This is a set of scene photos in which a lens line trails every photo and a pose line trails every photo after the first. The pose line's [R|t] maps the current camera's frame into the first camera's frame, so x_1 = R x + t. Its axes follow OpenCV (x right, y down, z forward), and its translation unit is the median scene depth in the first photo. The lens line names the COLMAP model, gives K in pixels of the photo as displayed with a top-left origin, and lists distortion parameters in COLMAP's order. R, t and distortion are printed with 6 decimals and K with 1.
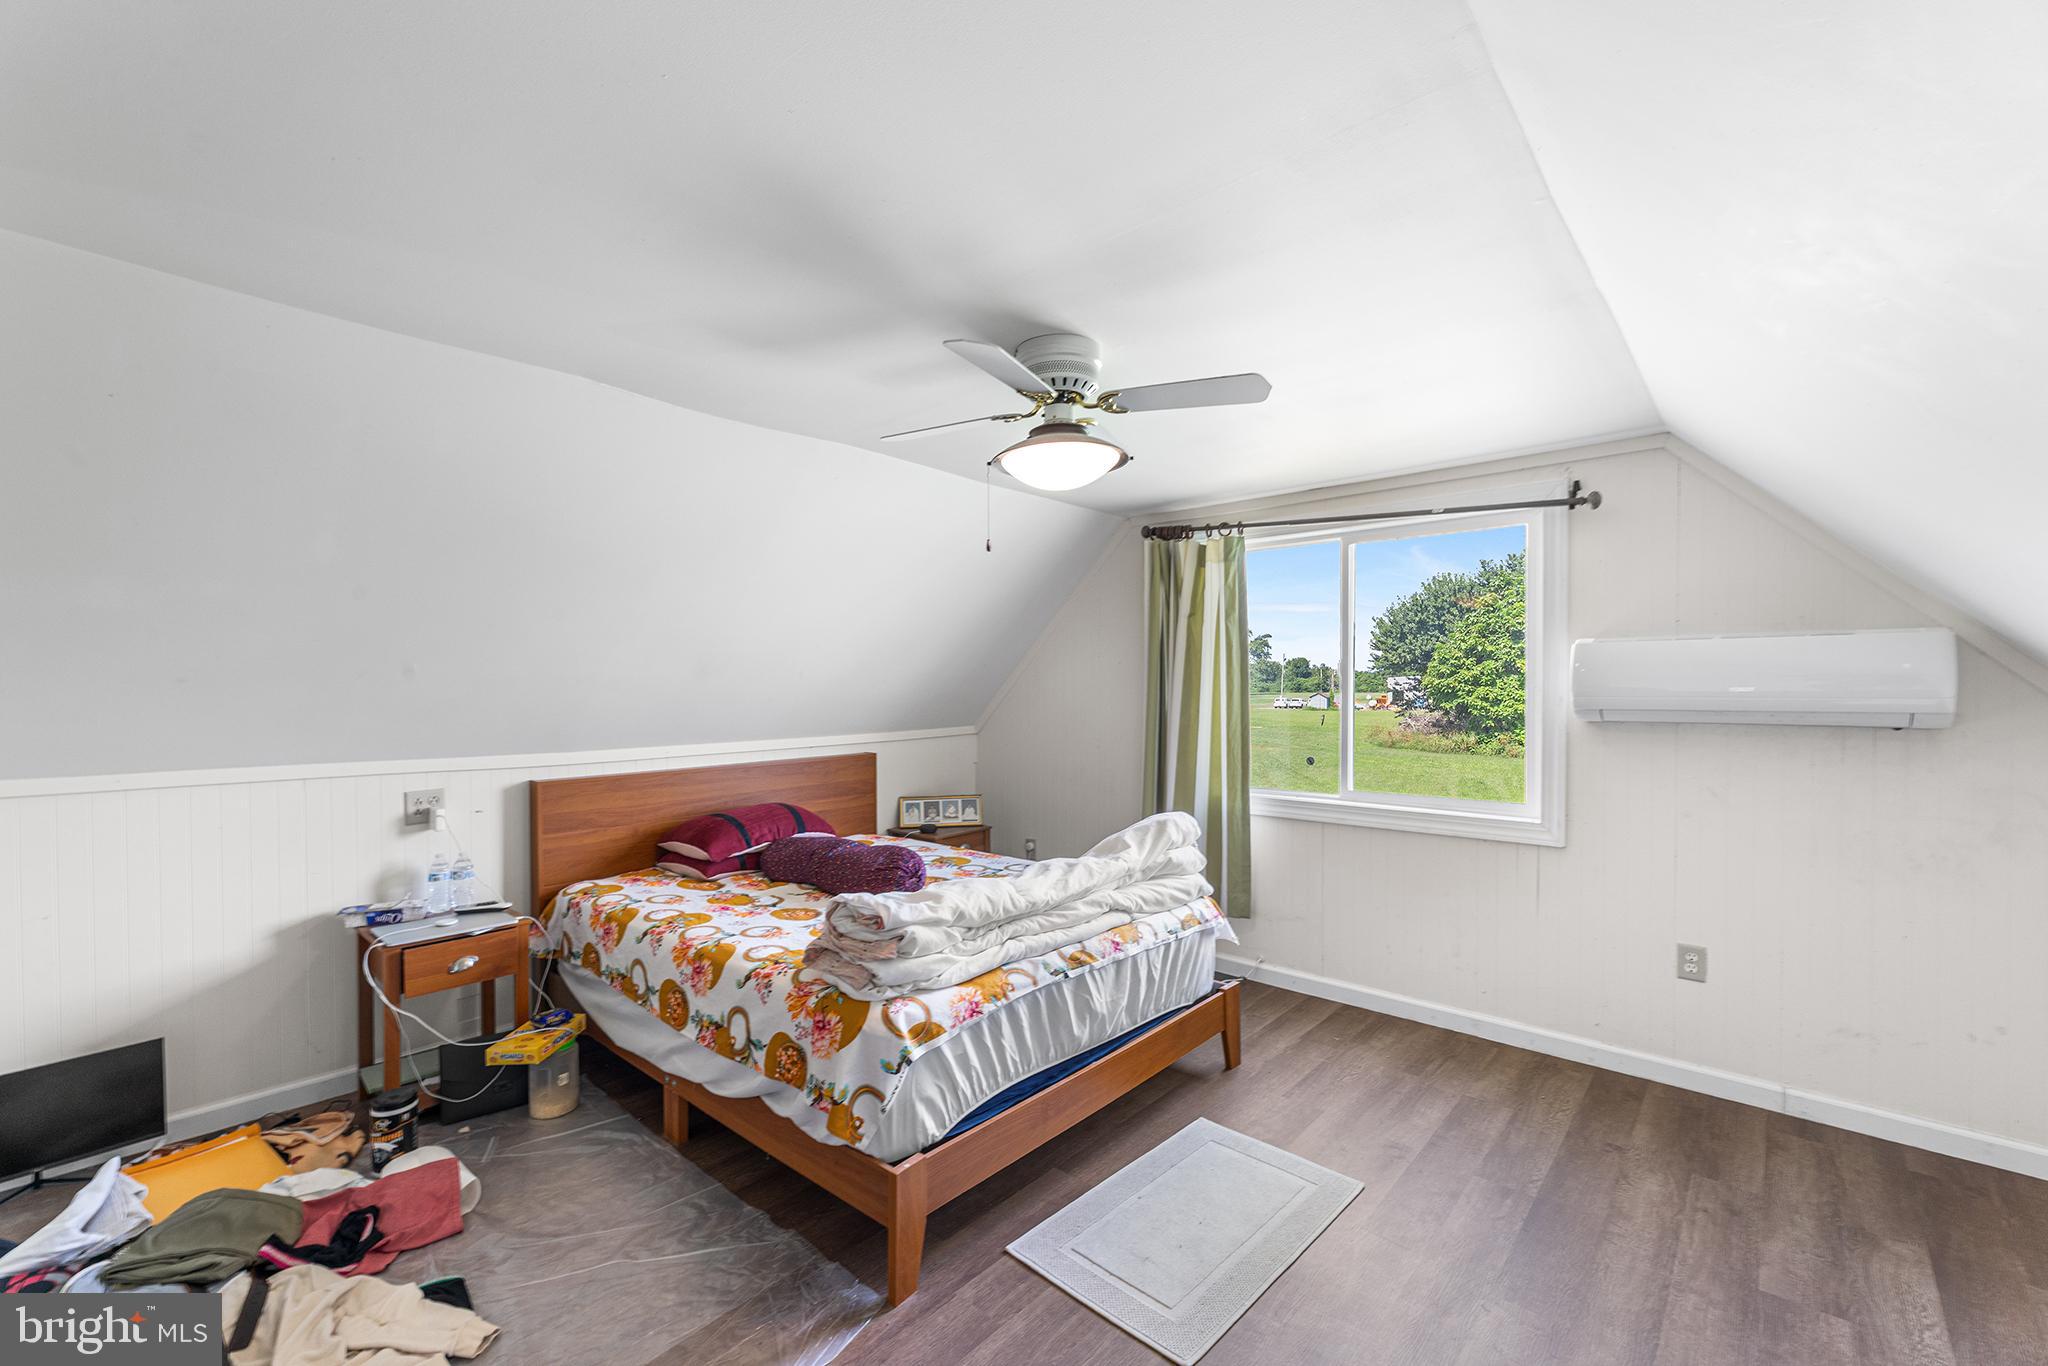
lens RADIAL K [[829.6, 0, 1020.2], [0, 829.6, 674.6], [0, 0, 1]] dist [0.001238, 0.000070]
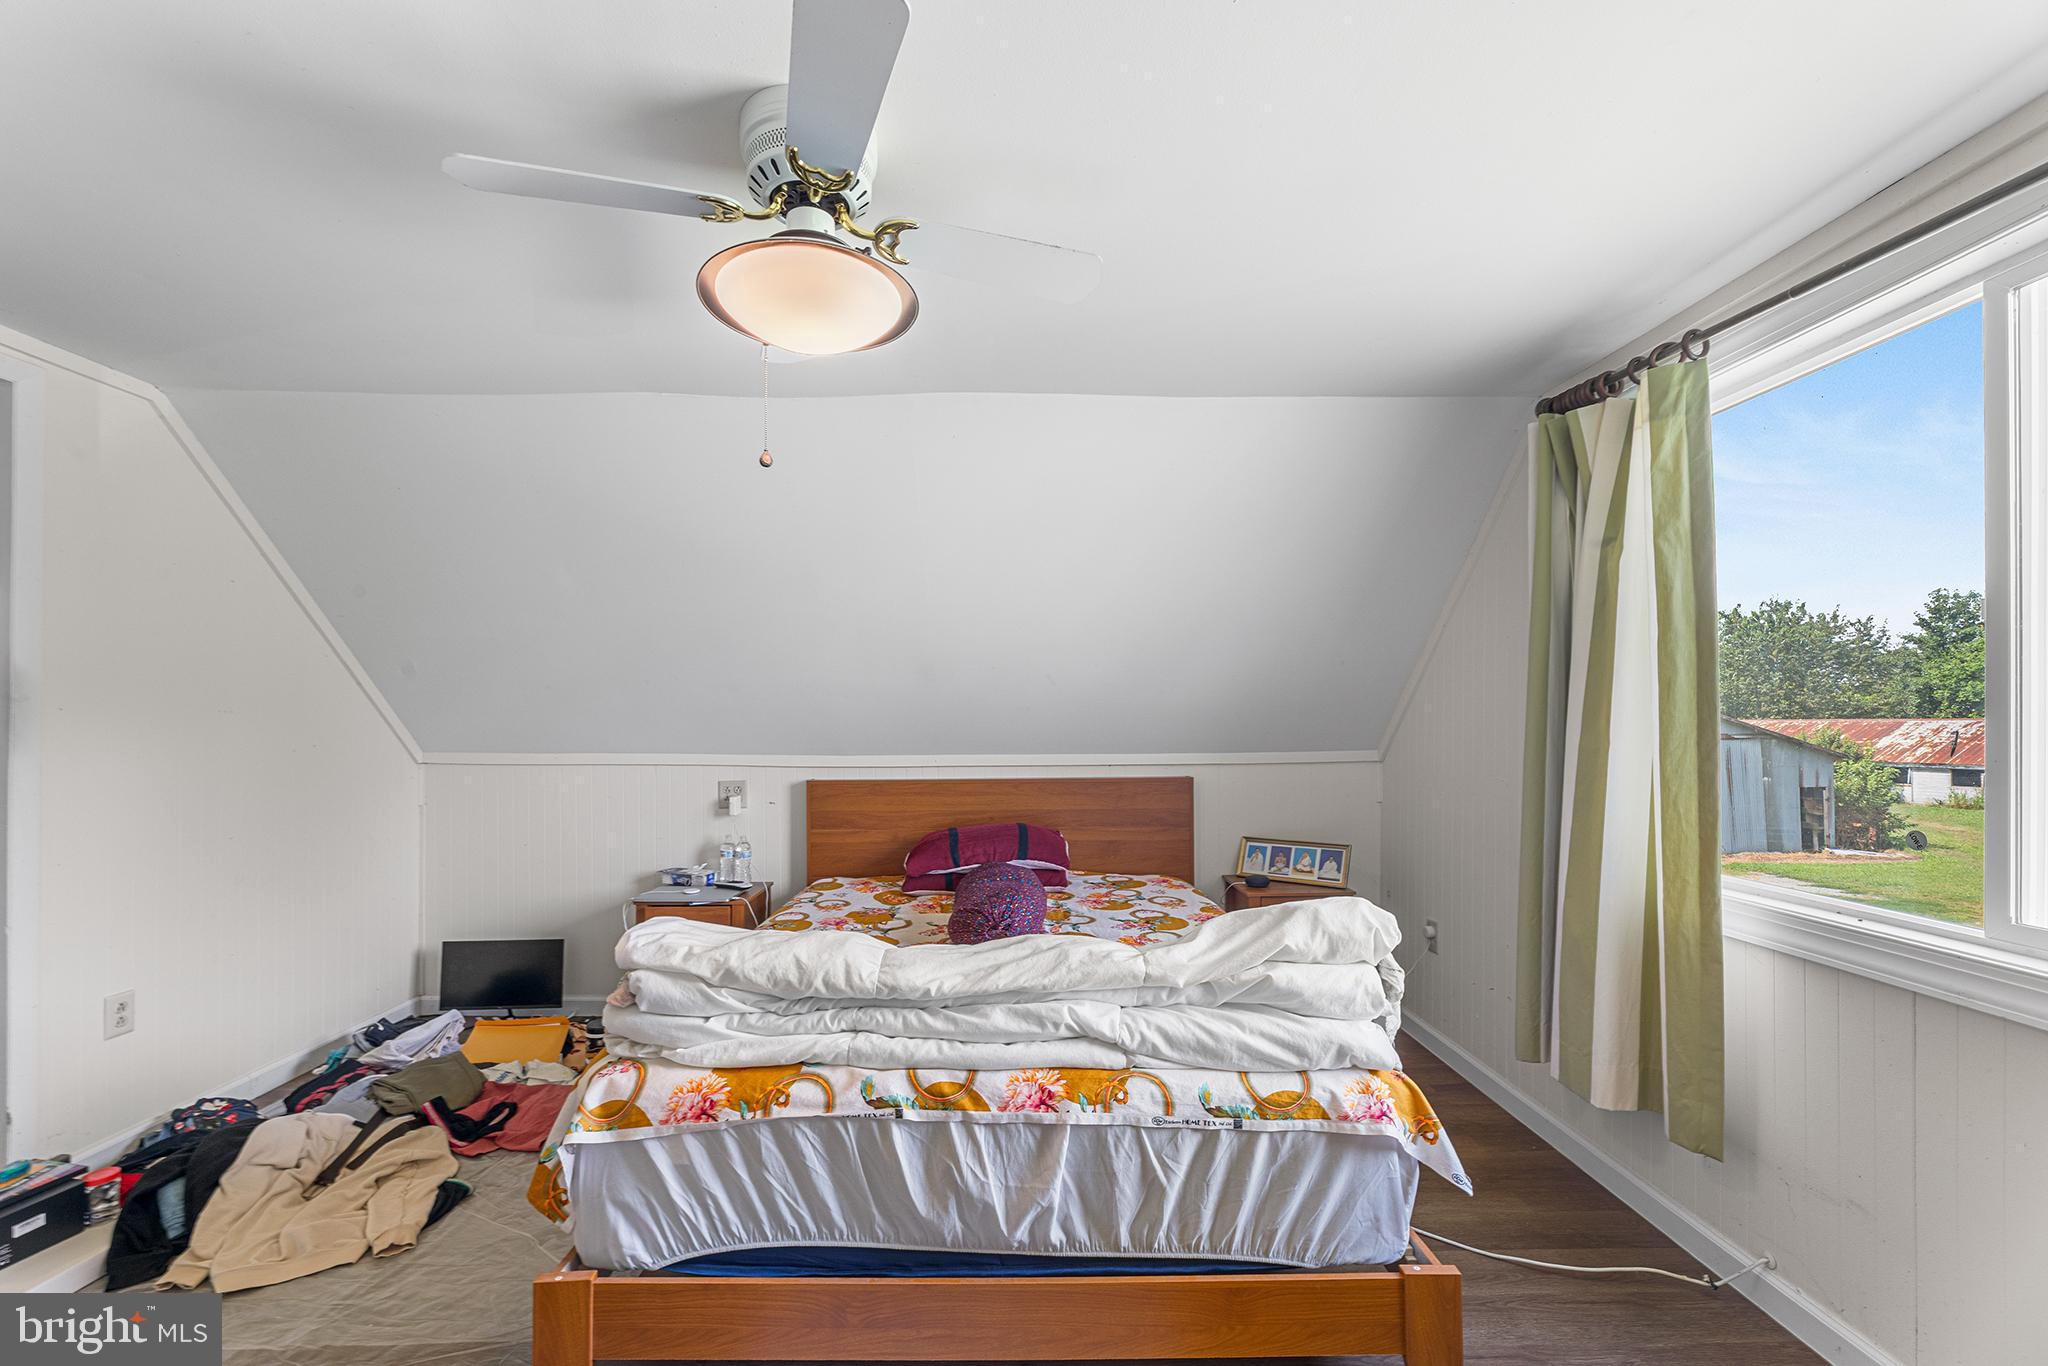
lens RADIAL K [[834.2, 0, 1018.5], [0, 834.2, 699.3], [0, 0, 1]] dist [0.001205, 0.000106]
pose [[0.680187, -0.017736, -0.732824, 0.518520], [0.009403, 0.999836, -0.015470, 0.051170], [0.732978, 0.003632, 0.680242, 0.558465]]
